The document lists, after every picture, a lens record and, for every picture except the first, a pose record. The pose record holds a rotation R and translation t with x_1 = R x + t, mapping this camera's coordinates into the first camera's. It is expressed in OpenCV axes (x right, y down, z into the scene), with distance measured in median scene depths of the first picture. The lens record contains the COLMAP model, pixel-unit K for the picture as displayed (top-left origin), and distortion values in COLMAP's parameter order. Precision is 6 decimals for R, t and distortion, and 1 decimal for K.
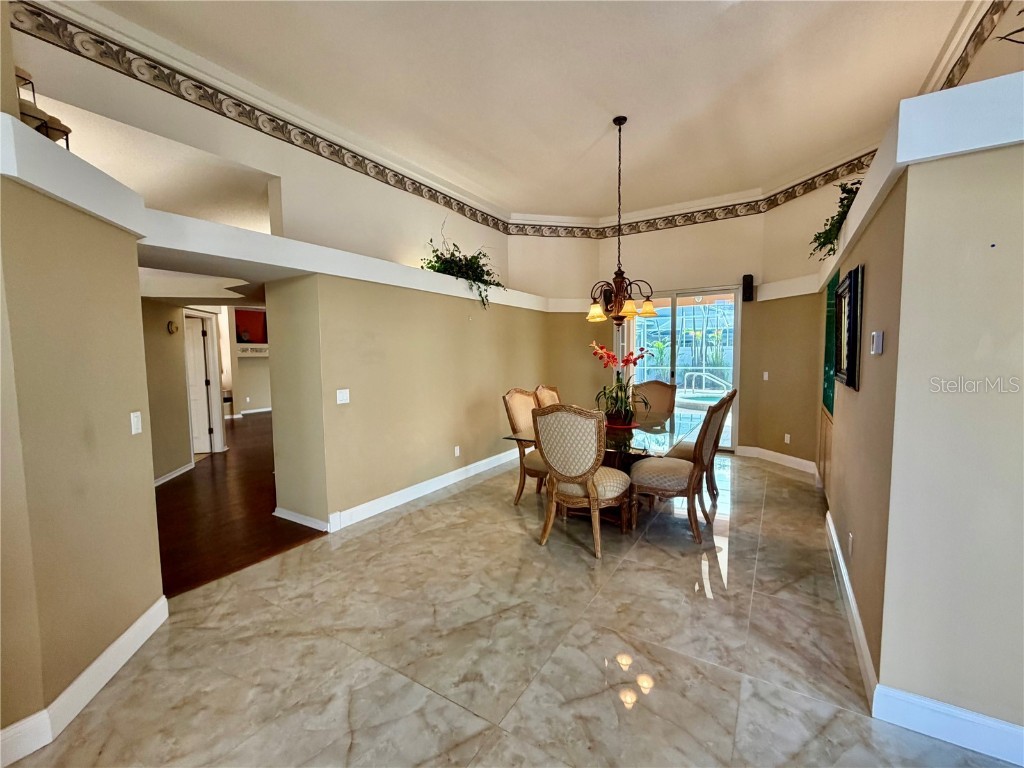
lens RADIAL K [[423.9, 0, 509.4], [0, 423.9, 386.6], [0, 0, 1]] dist [0.002658, -0.000087]
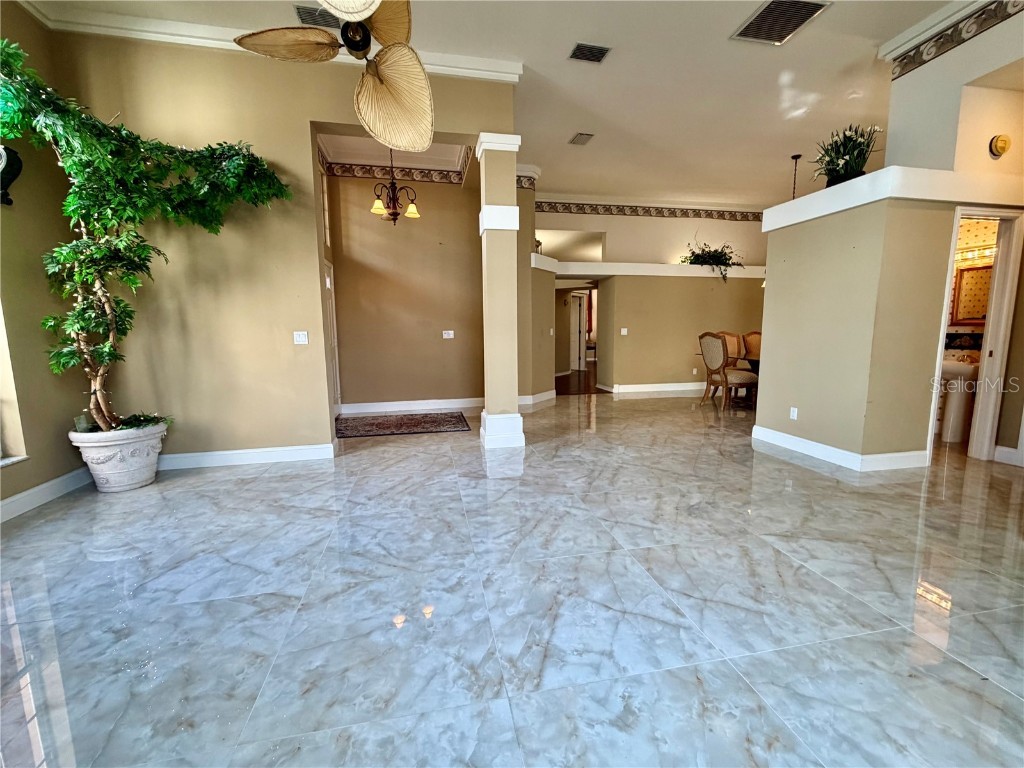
lens RADIAL K [[440.9, 0, 511.1], [0, 440.9, 388.1], [0, 0, 1]] dist [-0.000331, -0.000027]
pose [[0.692309, 0.100453, -0.714575, 0.748719], [-0.053117, 0.994671, 0.088366, 0.124842], [0.719644, -0.023221, 0.693955, -0.865294]]
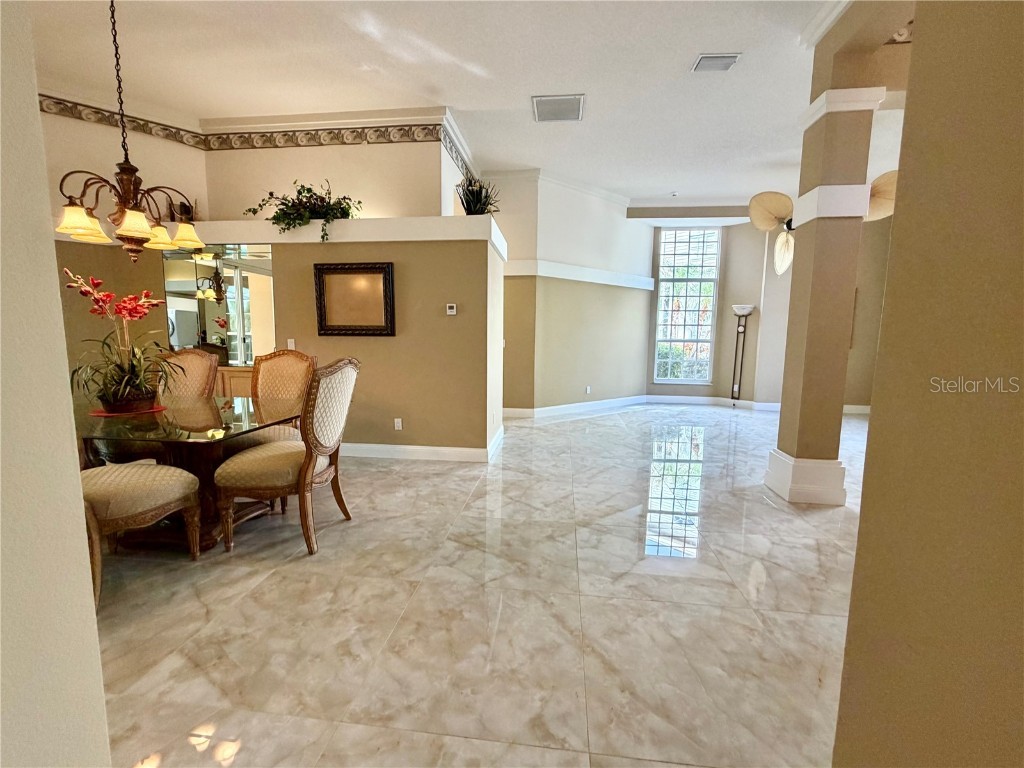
lens RADIAL K [[423.9, 0, 509.3], [0, 423.9, 387.6], [0, 0, 1]] dist [0.002658, -0.000087]
pose [[-0.427674, -0.102269, 0.898129, -0.739478], [0.061045, 0.988043, 0.141576, -0.001340], [-0.901870, 0.115375, -0.416317, 0.998586]]
